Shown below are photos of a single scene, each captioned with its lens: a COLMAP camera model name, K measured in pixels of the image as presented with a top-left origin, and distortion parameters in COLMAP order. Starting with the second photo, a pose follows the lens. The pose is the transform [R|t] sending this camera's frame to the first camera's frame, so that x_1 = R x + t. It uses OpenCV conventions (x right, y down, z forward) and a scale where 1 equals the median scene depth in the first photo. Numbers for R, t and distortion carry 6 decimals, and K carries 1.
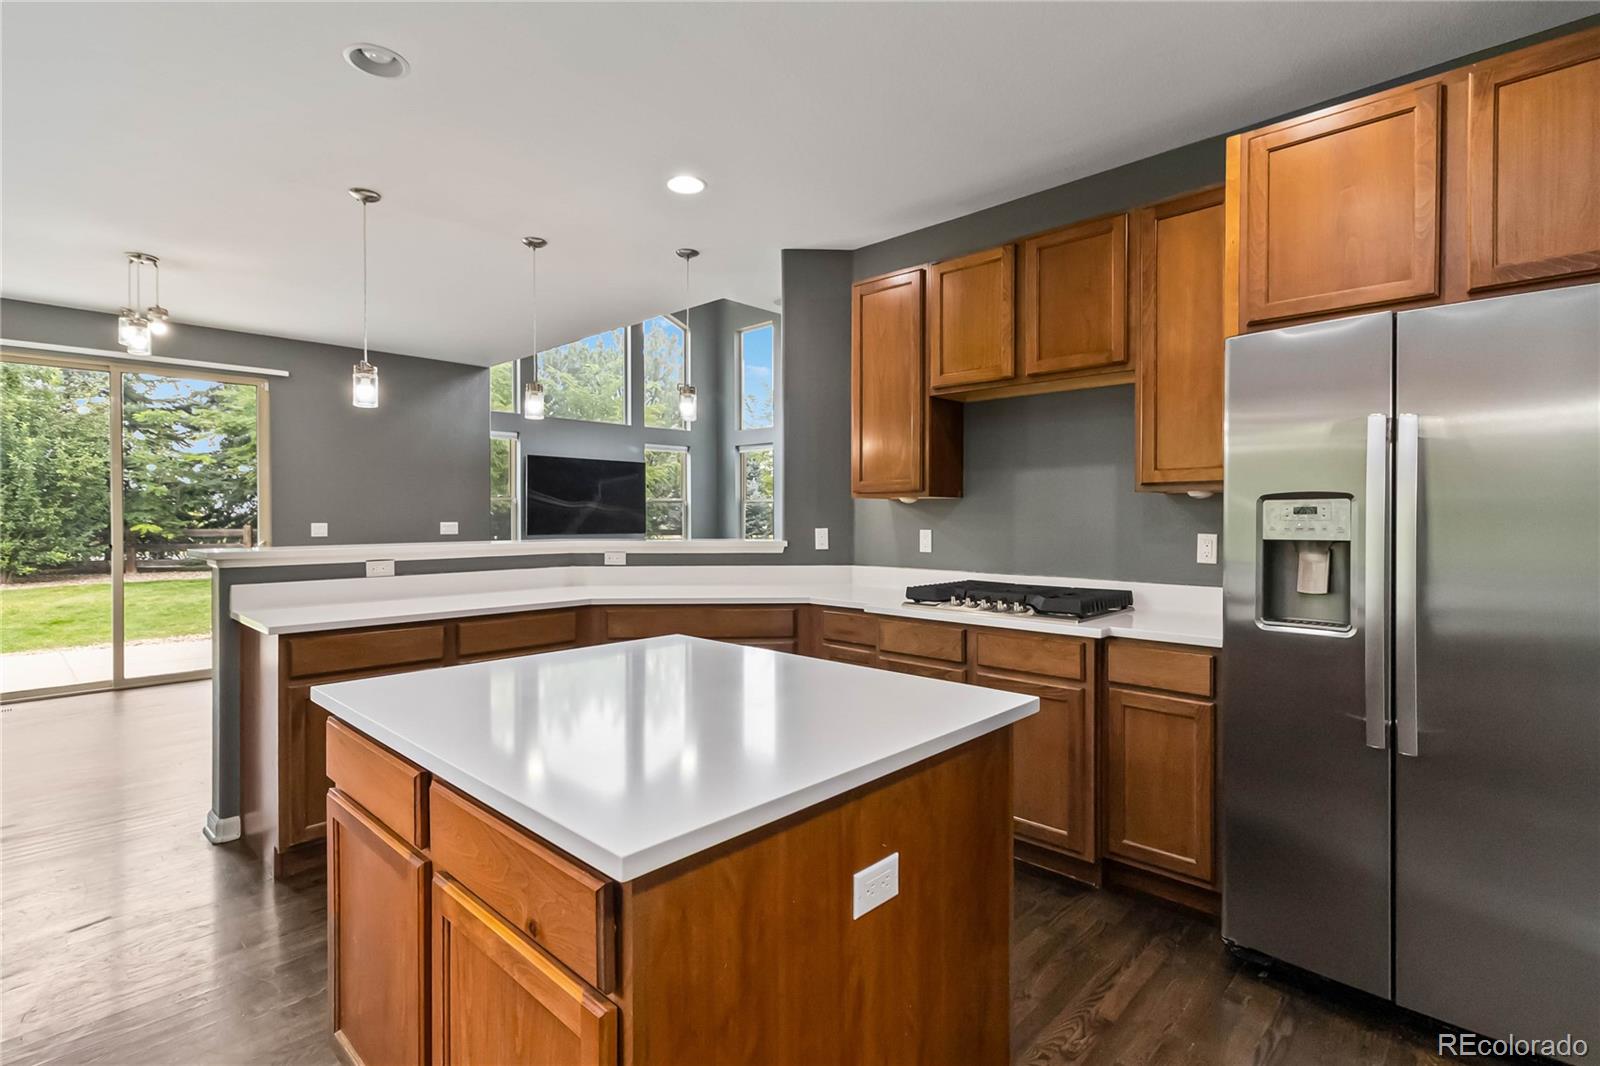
lens RADIAL K [[764.4, 0, 800.0], [0, 764.4, 533.0], [0, 0, 1]] dist [0.032154, 0.000035]
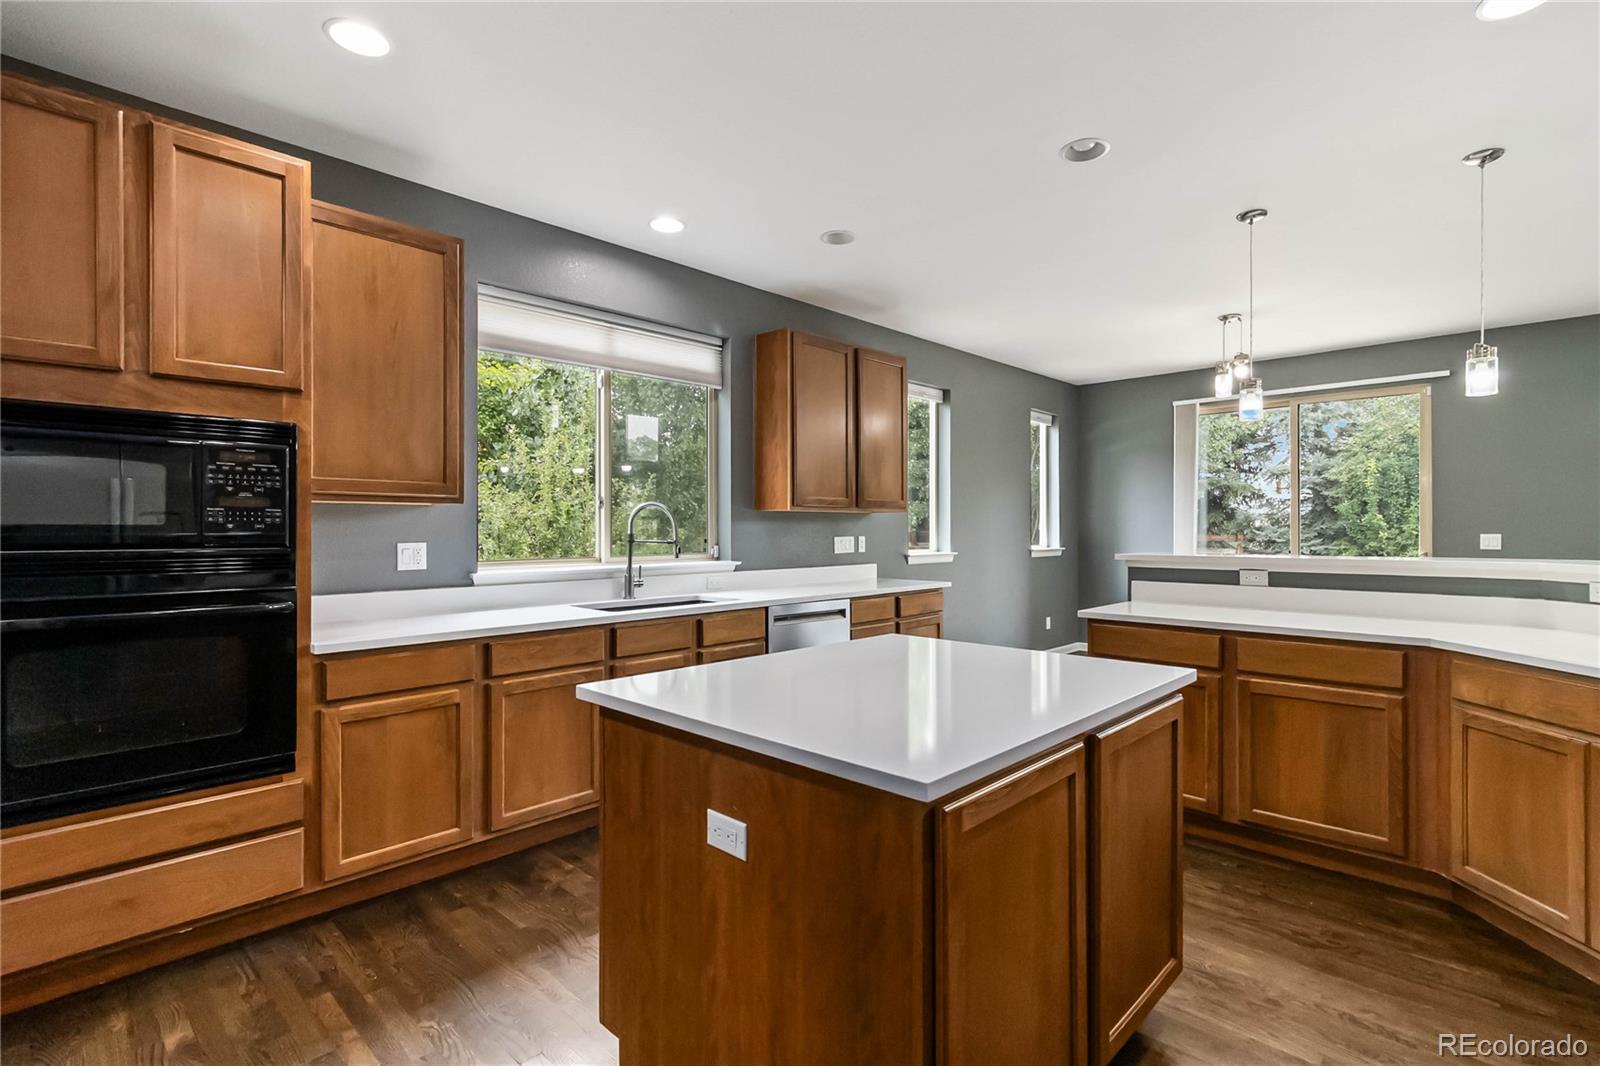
lens RADIAL K [[764.4, 0, 800.0], [0, 764.4, 533.0], [0, 0, 1]] dist [0.032154, 0.000035]
pose [[-0.006755, 0.007179, -0.999951, 0.380970], [-0.021887, 0.999734, 0.007325, -0.005505], [0.999738, 0.021935, -0.006596, 0.330791]]
